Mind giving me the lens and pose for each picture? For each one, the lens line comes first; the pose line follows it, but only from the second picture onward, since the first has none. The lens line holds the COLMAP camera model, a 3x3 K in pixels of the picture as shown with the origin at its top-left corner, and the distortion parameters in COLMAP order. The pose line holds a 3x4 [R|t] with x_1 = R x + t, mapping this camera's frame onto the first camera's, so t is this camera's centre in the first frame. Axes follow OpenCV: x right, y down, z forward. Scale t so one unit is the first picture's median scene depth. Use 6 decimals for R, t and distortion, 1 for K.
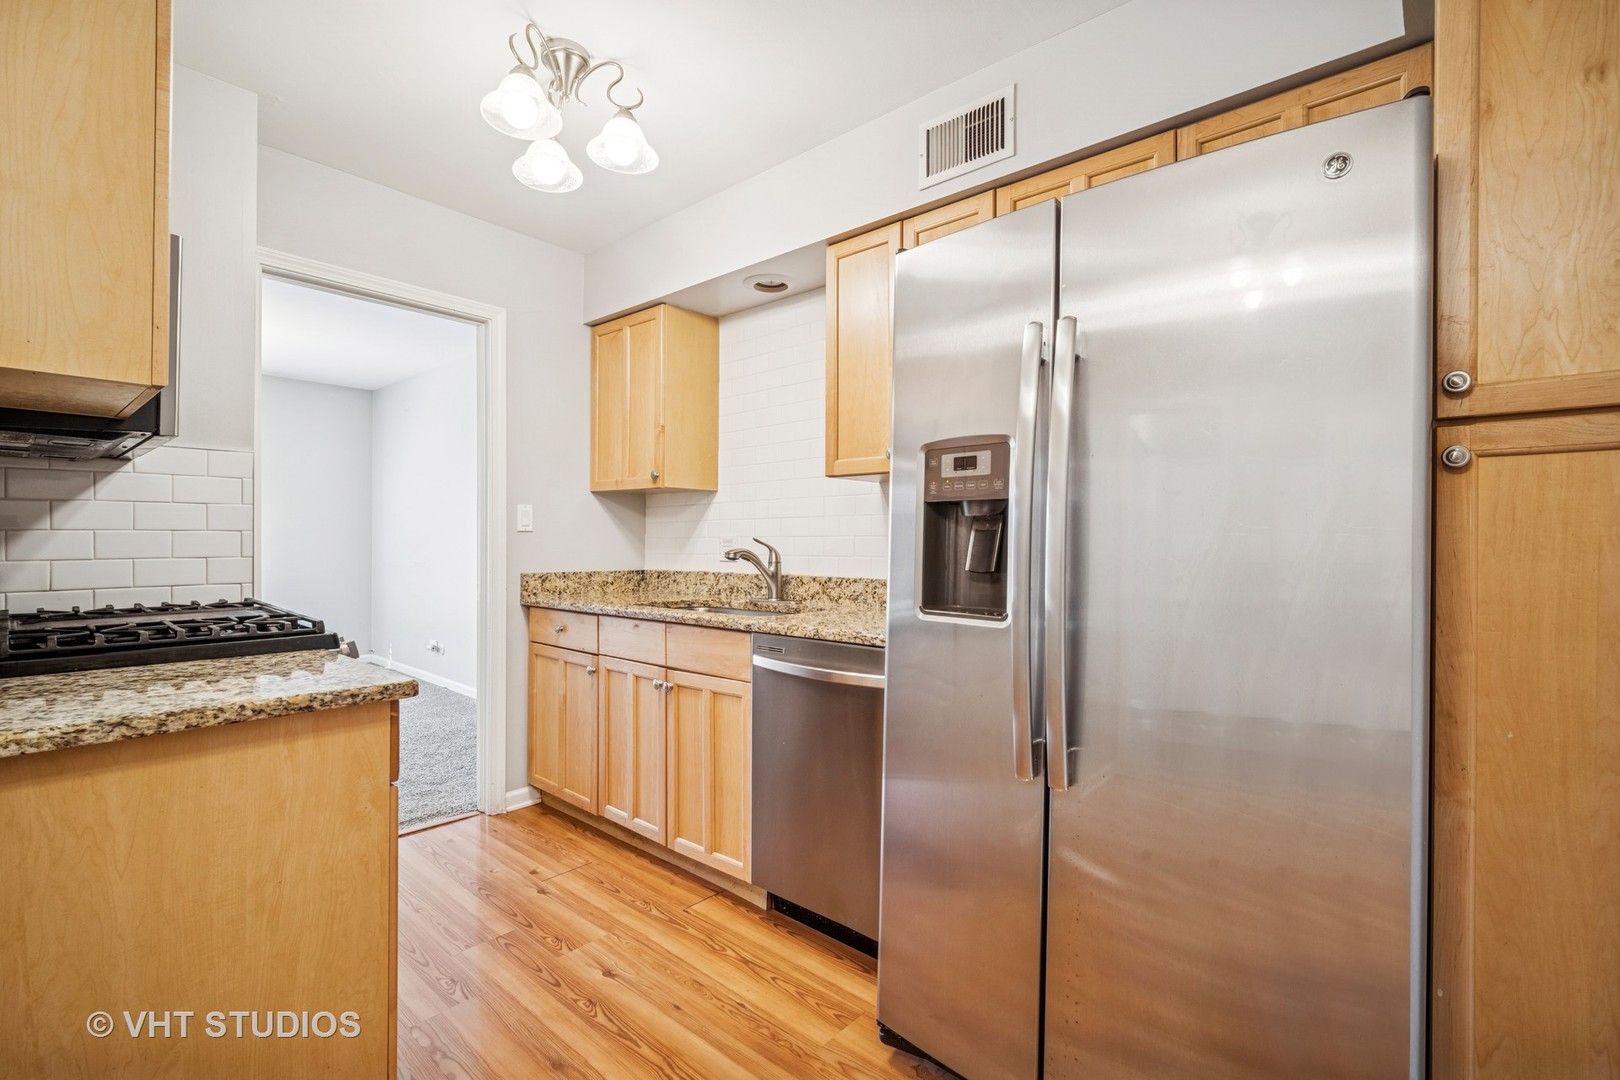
lens RADIAL K [[716.3, 0, 808.0], [0, 716.3, 537.0], [0, 0, 1]] dist [-0.005306, -0.000414]
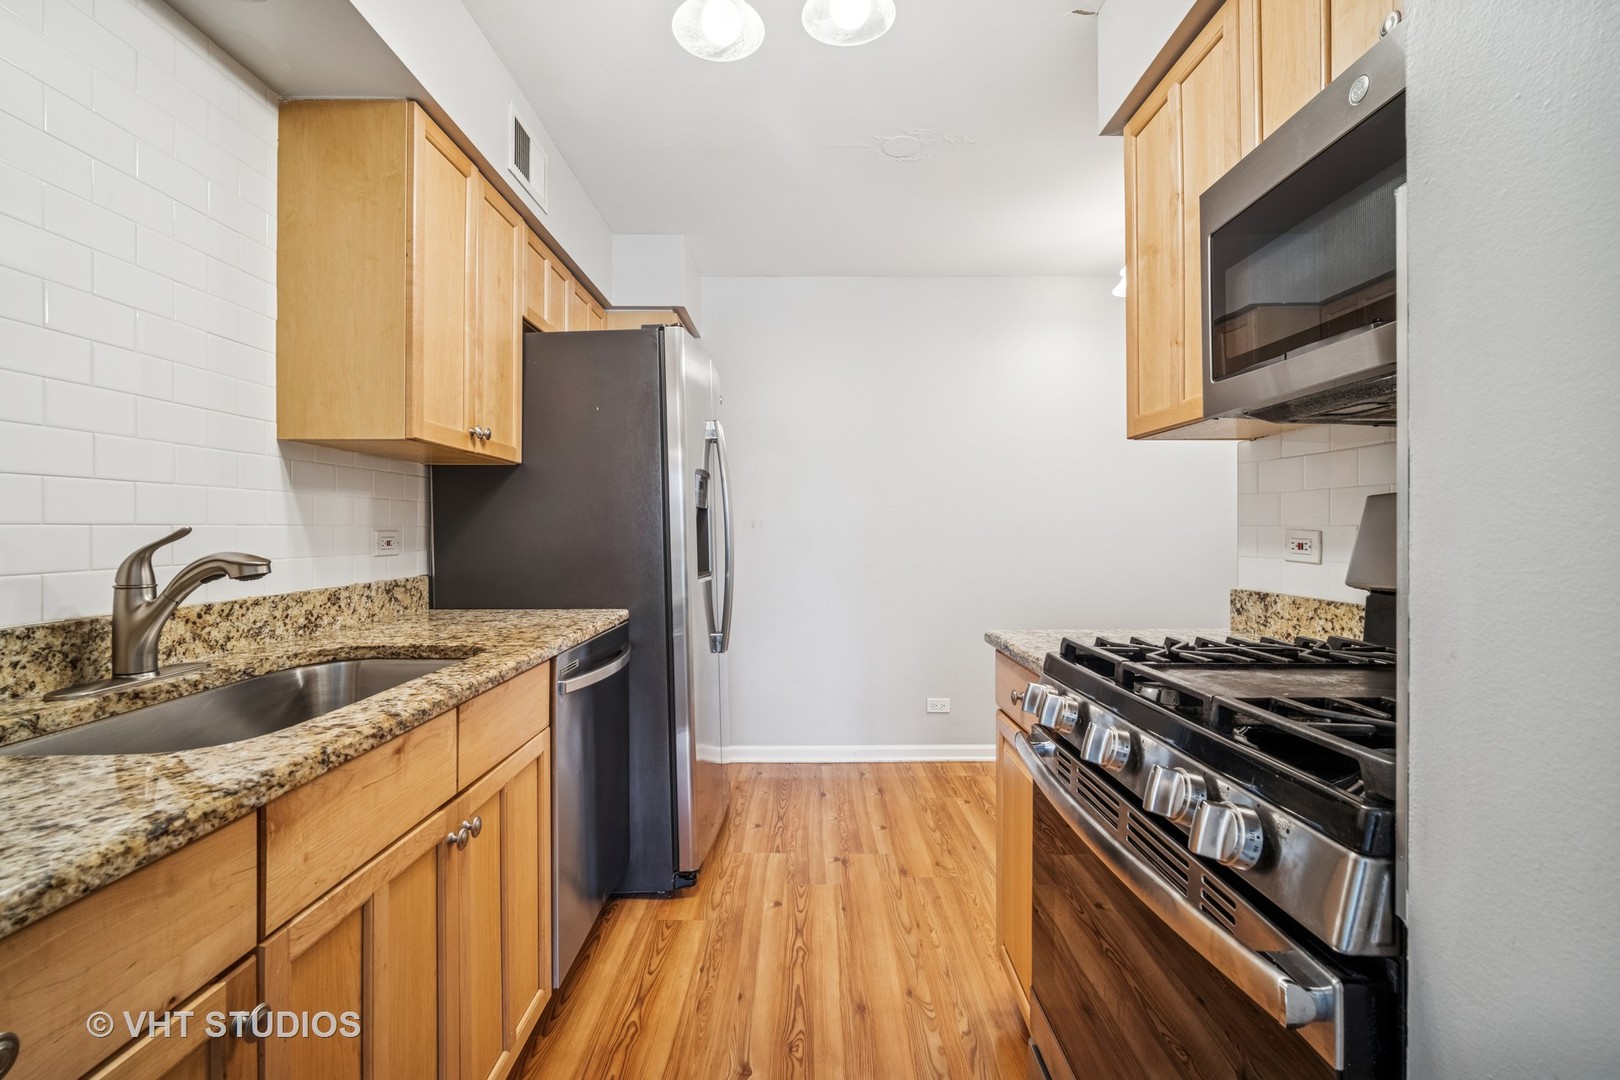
lens RADIAL K [[716.3, 0, 808.2], [0, 716.3, 535.0], [0, 0, 1]] dist [-0.005306, -0.000414]
pose [[-0.660347, -0.006457, 0.750933, -1.028914], [-0.005791, 0.999977, 0.003506, 0.004002], [-0.750938, -0.002033, -0.660370, 1.643811]]
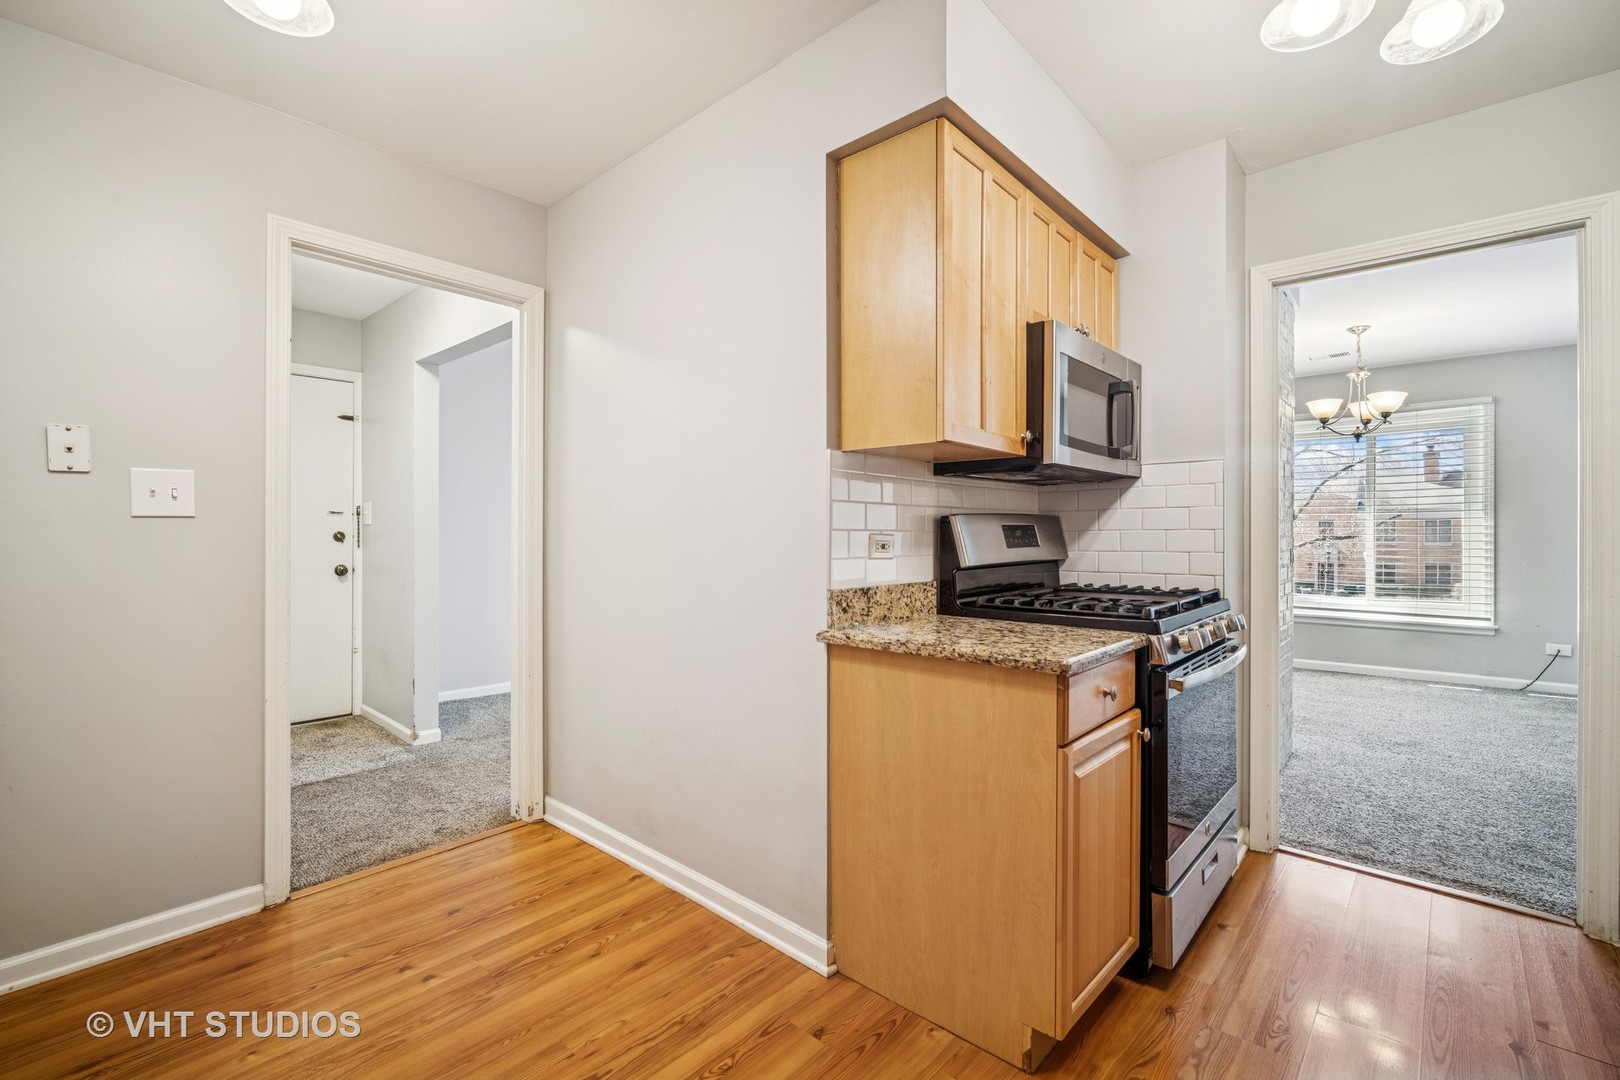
lens RADIAL K [[716.3, 0, 811.7], [0, 716.3, 537.2], [0, 0, 1]] dist [-0.005306, -0.000414]
pose [[-0.010108, 0.001085, -0.999948, 0.442434], [0.003187, 0.999994, 0.001053, 0.000435], [0.999944, -0.003176, -0.010111, 0.453769]]
